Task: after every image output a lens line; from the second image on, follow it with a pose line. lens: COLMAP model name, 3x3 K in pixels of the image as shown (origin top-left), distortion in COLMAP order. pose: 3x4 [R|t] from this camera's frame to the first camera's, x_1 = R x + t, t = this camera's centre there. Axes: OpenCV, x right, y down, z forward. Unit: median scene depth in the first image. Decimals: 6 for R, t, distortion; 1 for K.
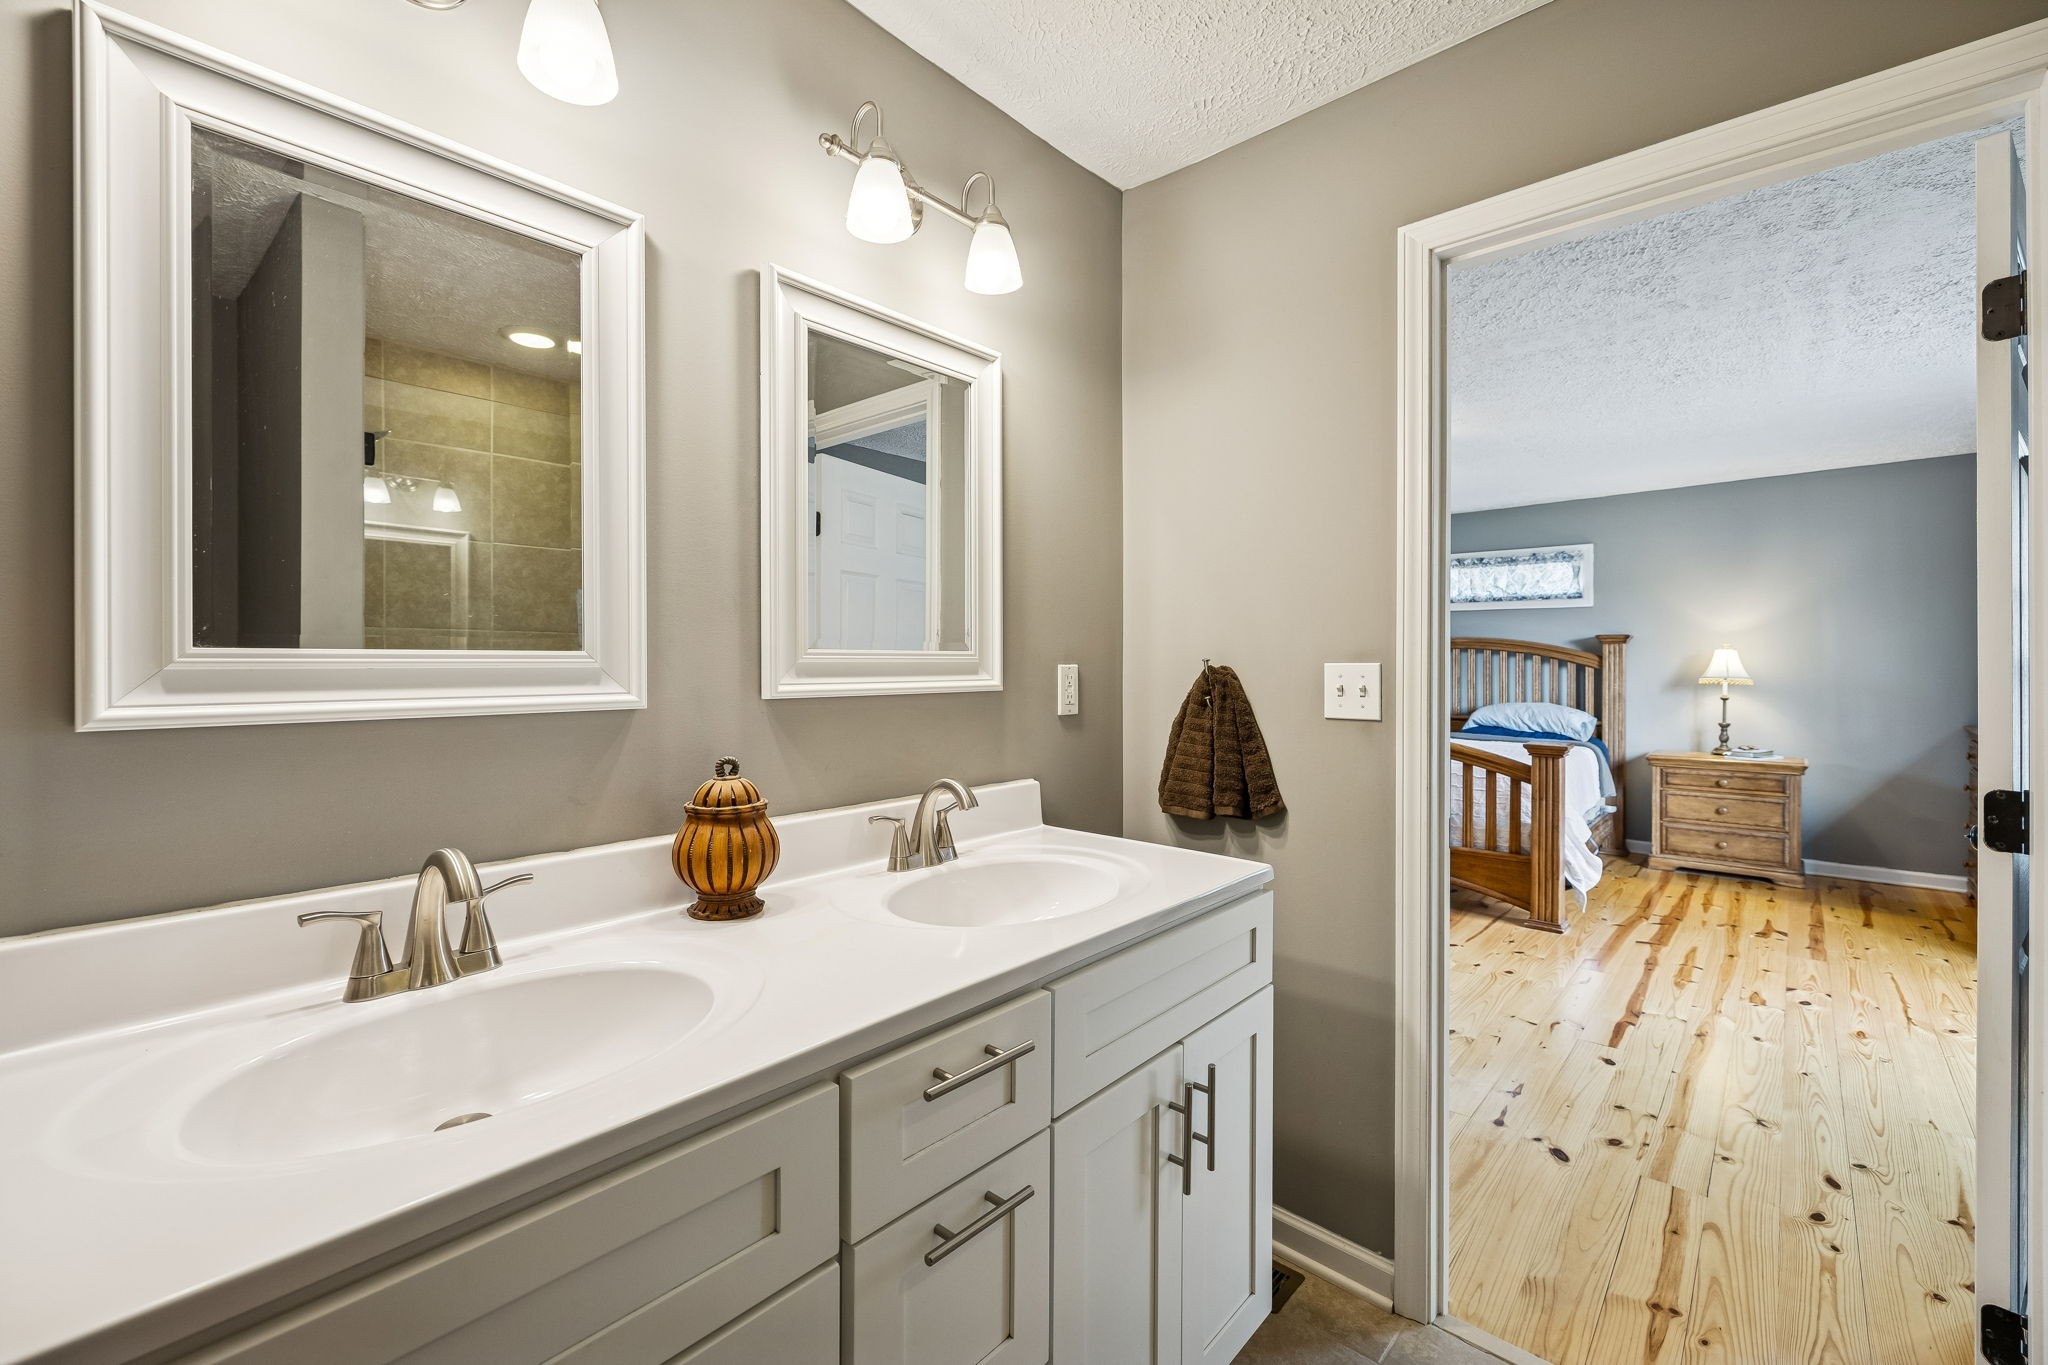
lens RADIAL K [[854.1, 0, 1025.8], [0, 854.1, 670.6], [0, 0, 1]] dist [-0.001159, 0.000076]
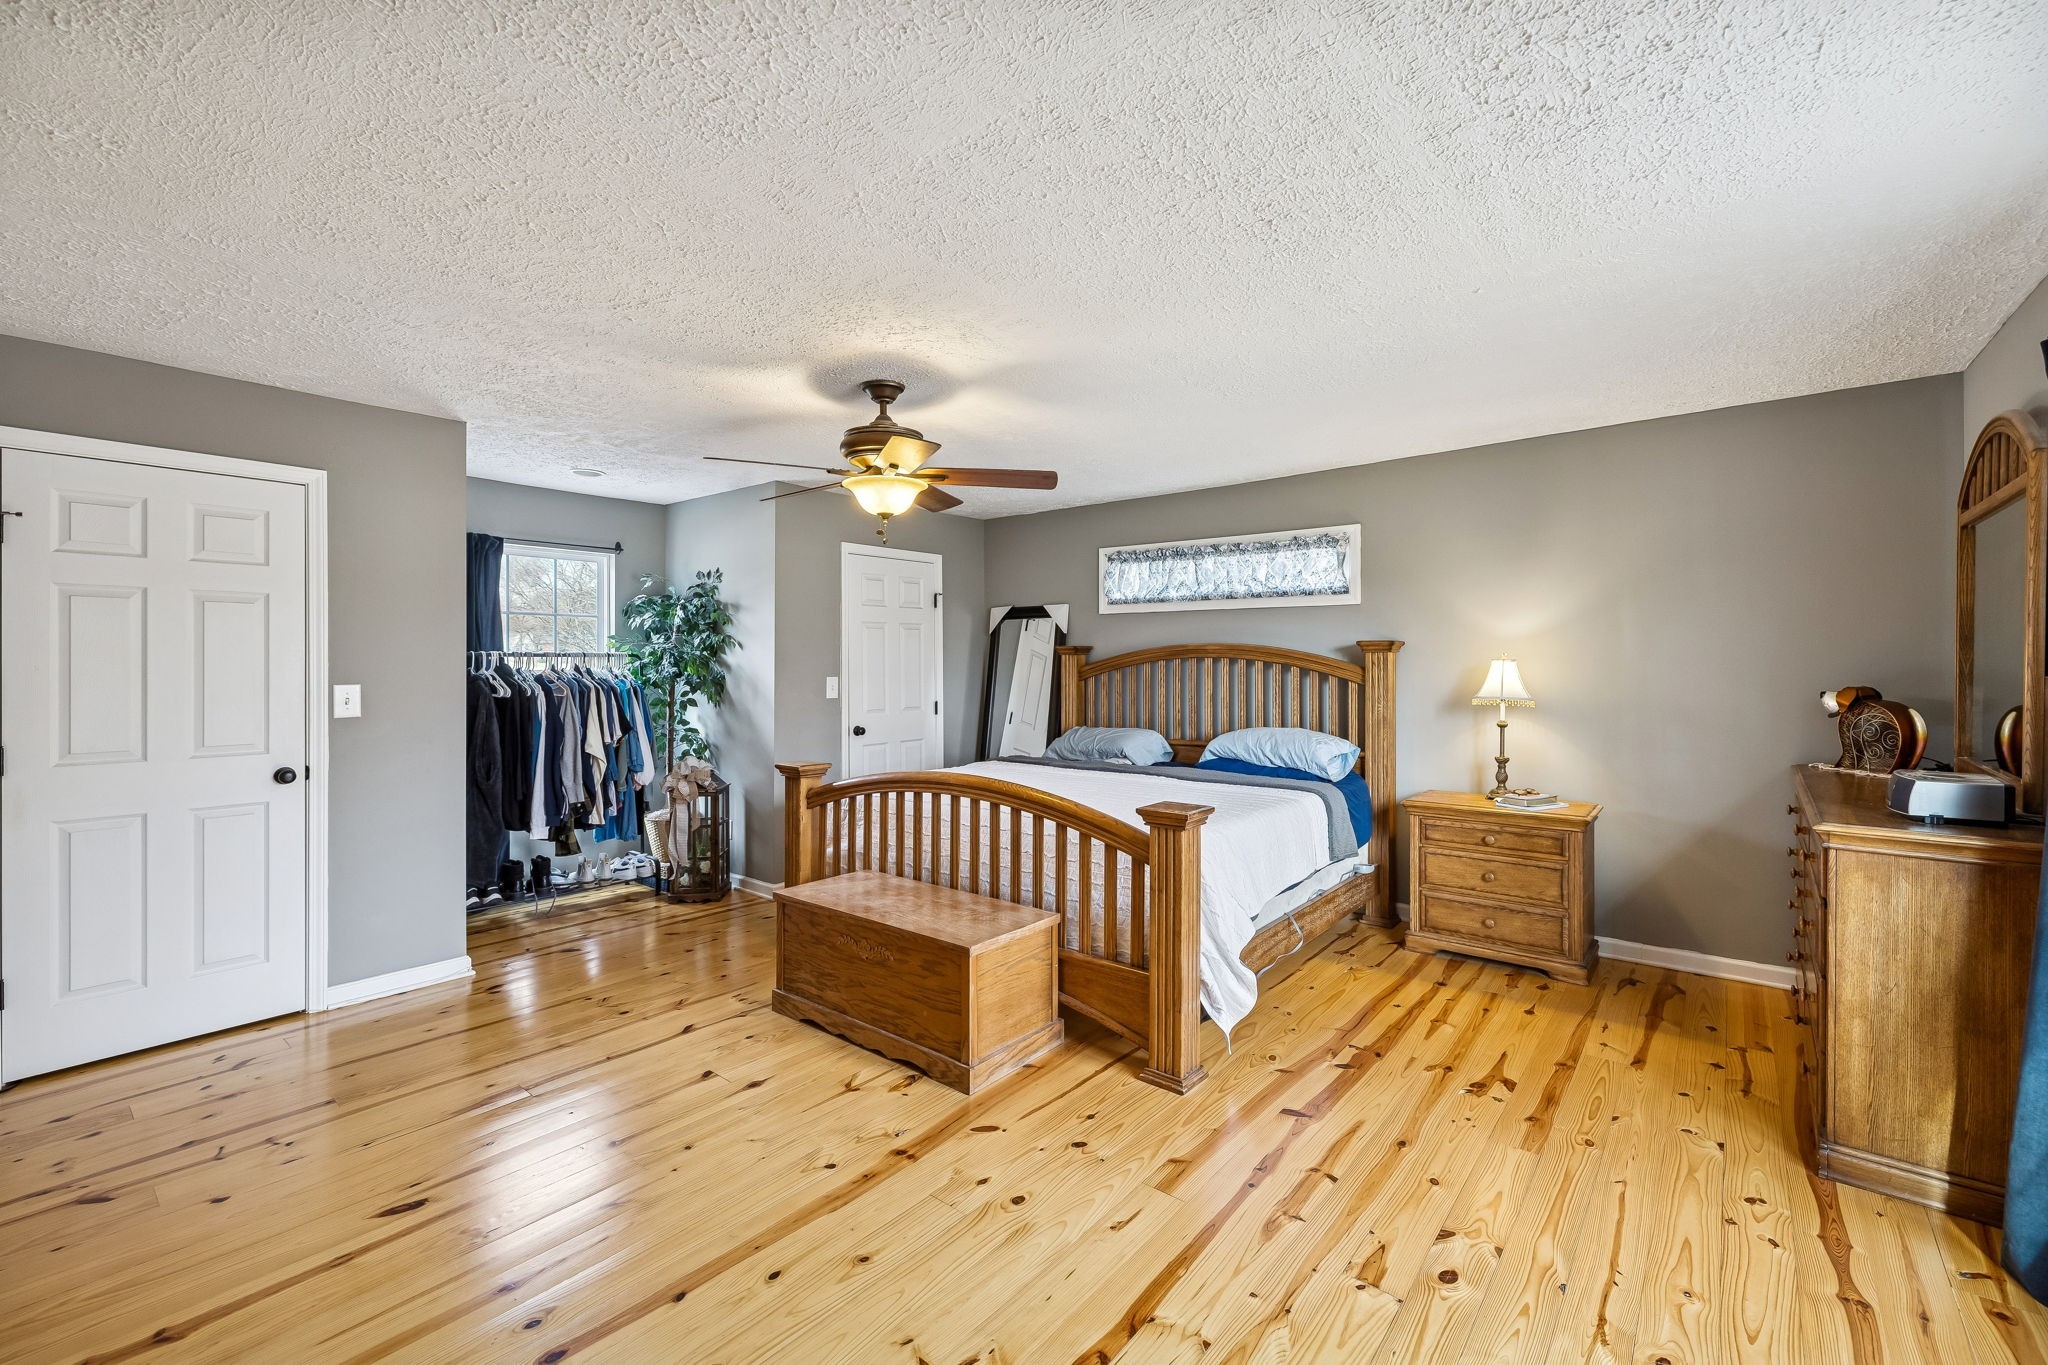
lens RADIAL K [[854.1, 0, 1025.8], [0, 854.1, 670.6], [0, 0, 1]] dist [-0.001159, 0.000076]
pose [[0.999190, -0.004011, 0.040045, 0.391438], [0.003937, 0.999990, 0.001925, -0.020373], [-0.040052, -0.001766, 0.999196, 0.276262]]
